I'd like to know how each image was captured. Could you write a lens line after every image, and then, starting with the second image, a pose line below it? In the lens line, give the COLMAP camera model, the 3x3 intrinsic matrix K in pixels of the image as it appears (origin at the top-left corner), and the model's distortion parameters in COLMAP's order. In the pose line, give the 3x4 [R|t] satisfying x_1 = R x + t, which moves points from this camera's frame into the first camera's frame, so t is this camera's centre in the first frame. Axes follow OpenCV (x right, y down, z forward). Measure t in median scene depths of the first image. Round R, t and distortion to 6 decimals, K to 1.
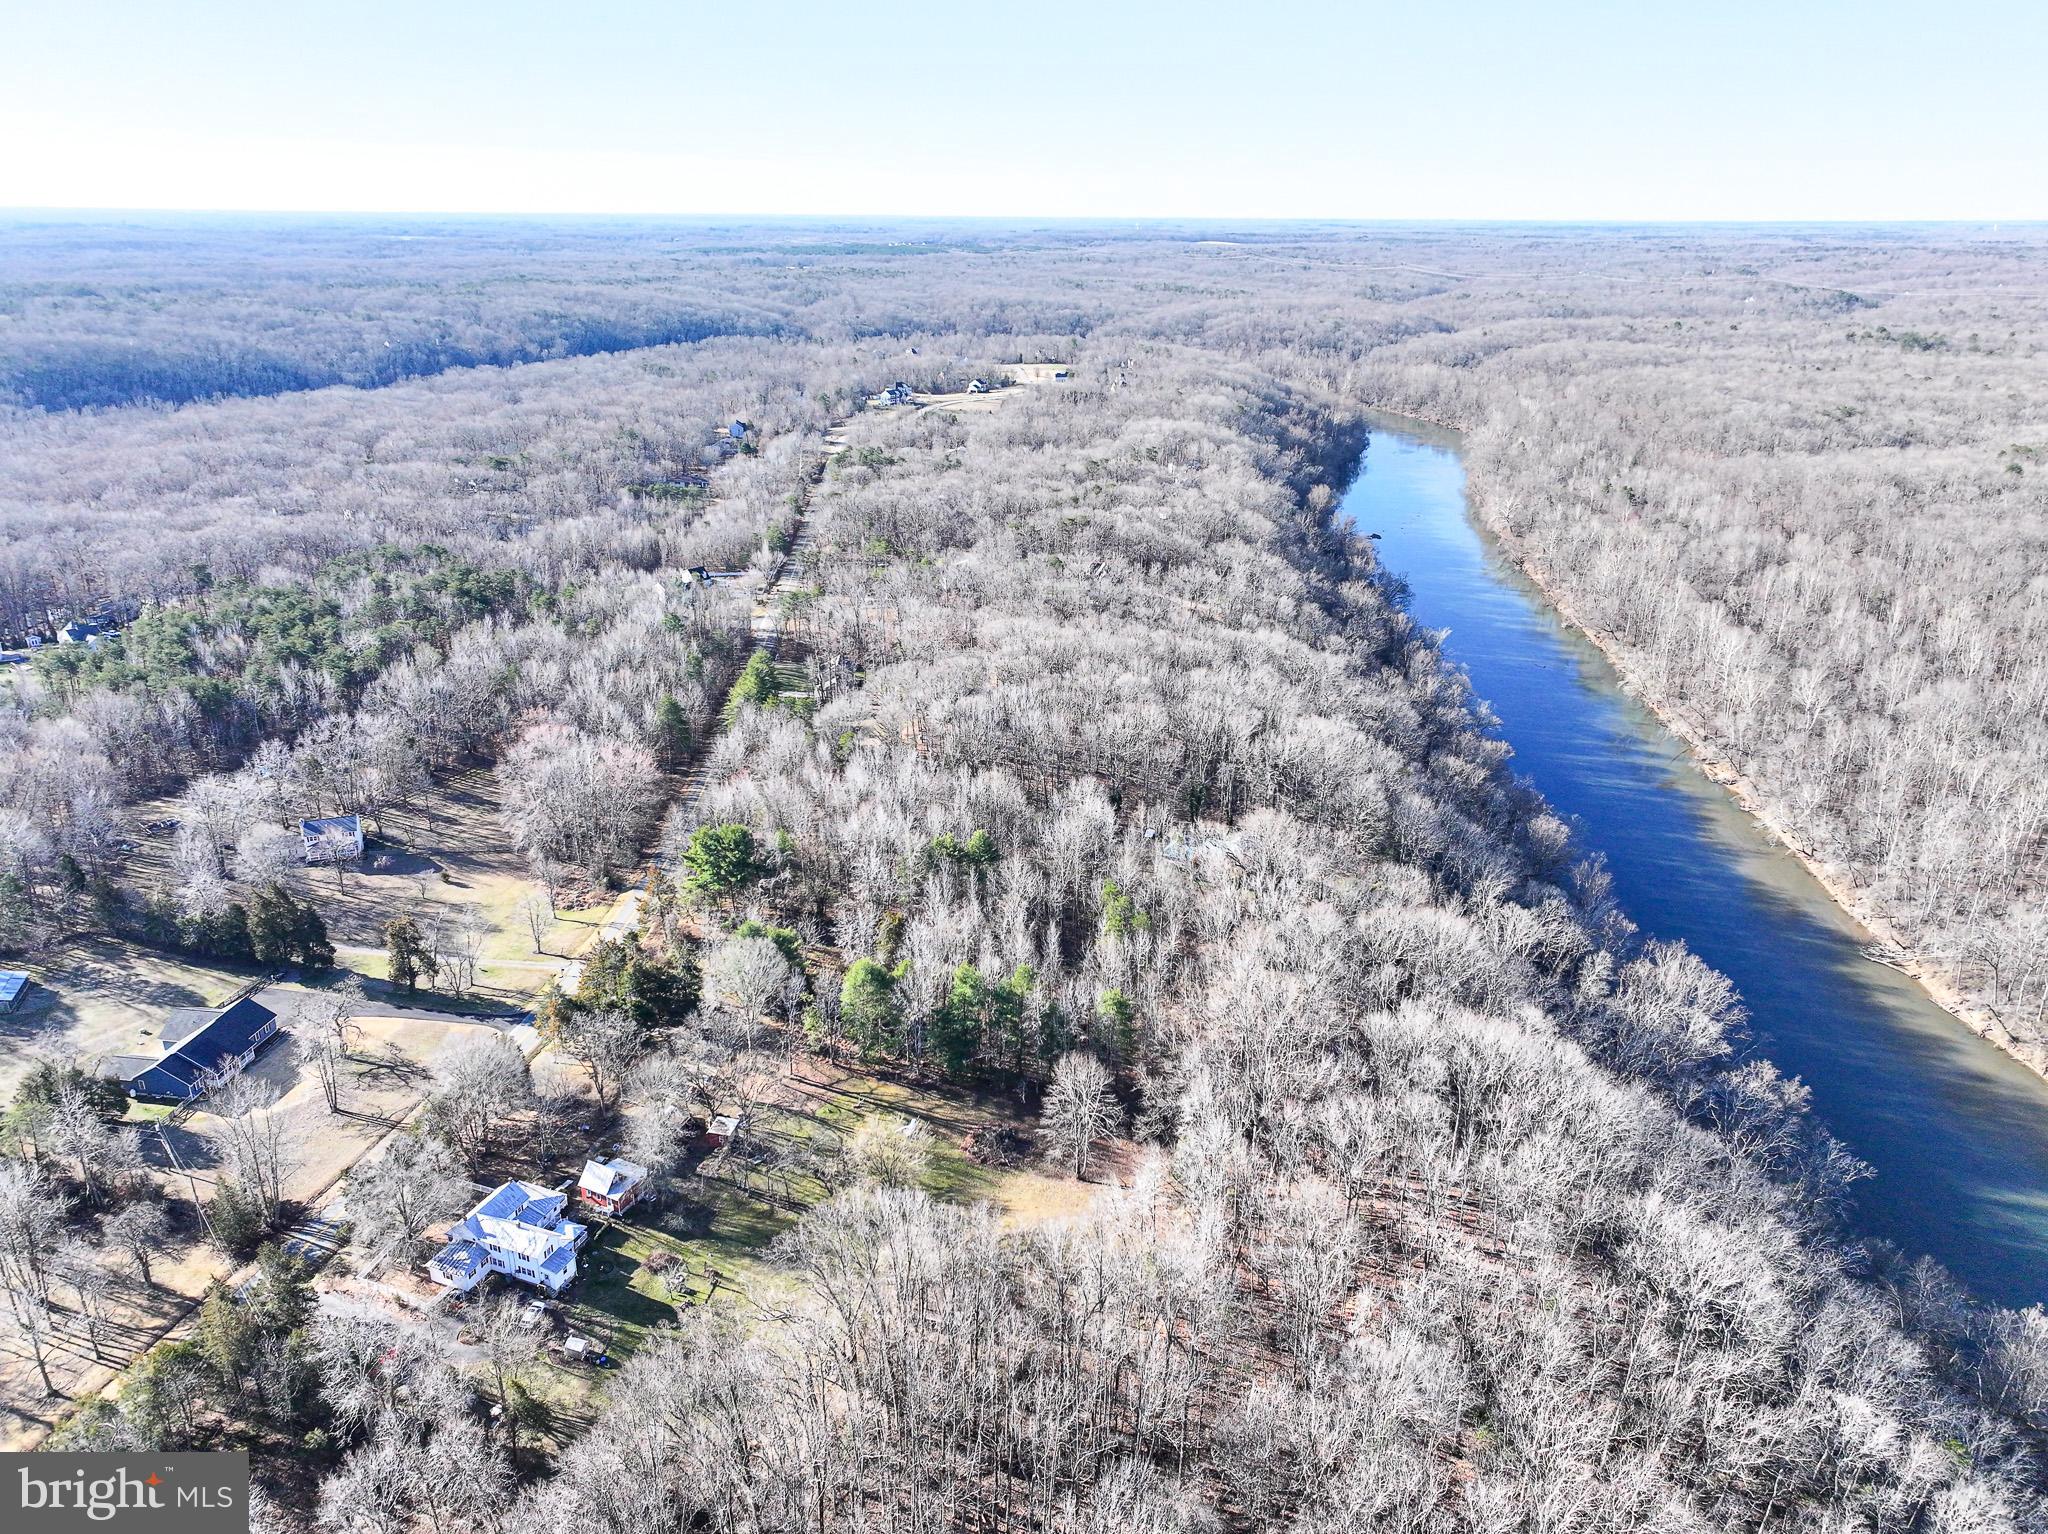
lens RADIAL K [[1431.1, 0, 1026.5], [0, 1431.1, 775.5], [0, 0, 1]] dist [-0.006318, 0.019351]
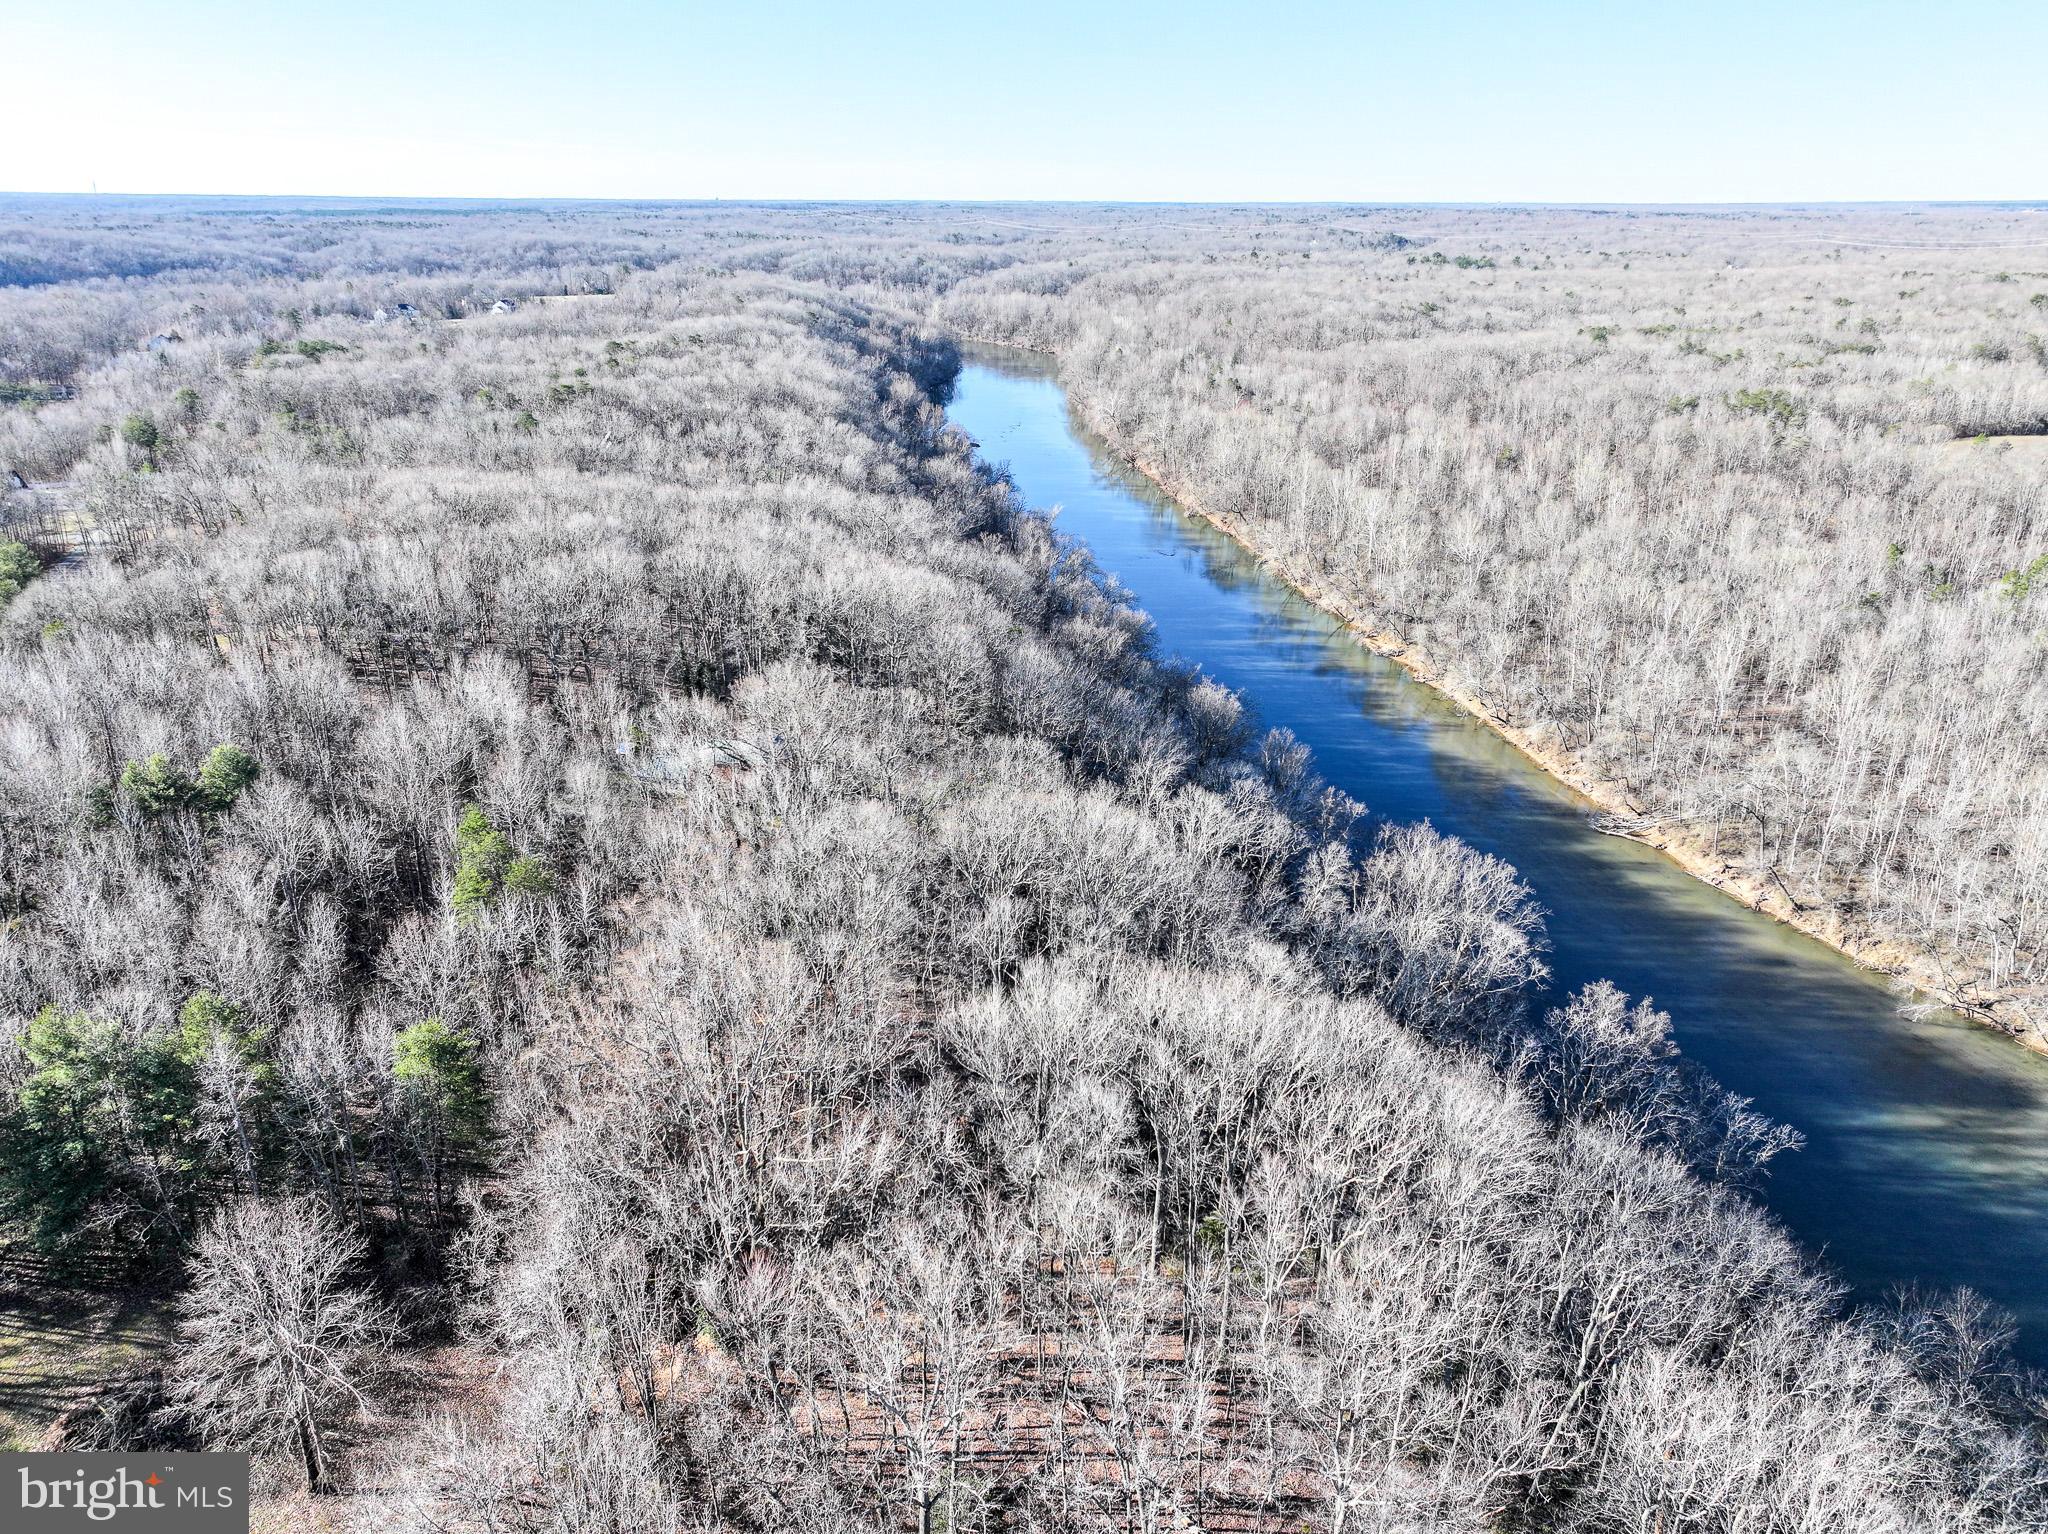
lens RADIAL K [[1431.1, 0, 1022.7], [0, 1431.1, 764.4], [0, 0, 1]] dist [-0.006318, 0.019351]
pose [[0.965026, -0.098642, 0.242887, 0.083161], [0.098587, 0.995051, 0.012411, 0.046634], [-0.242909, 0.011968, 0.969975, 0.292351]]
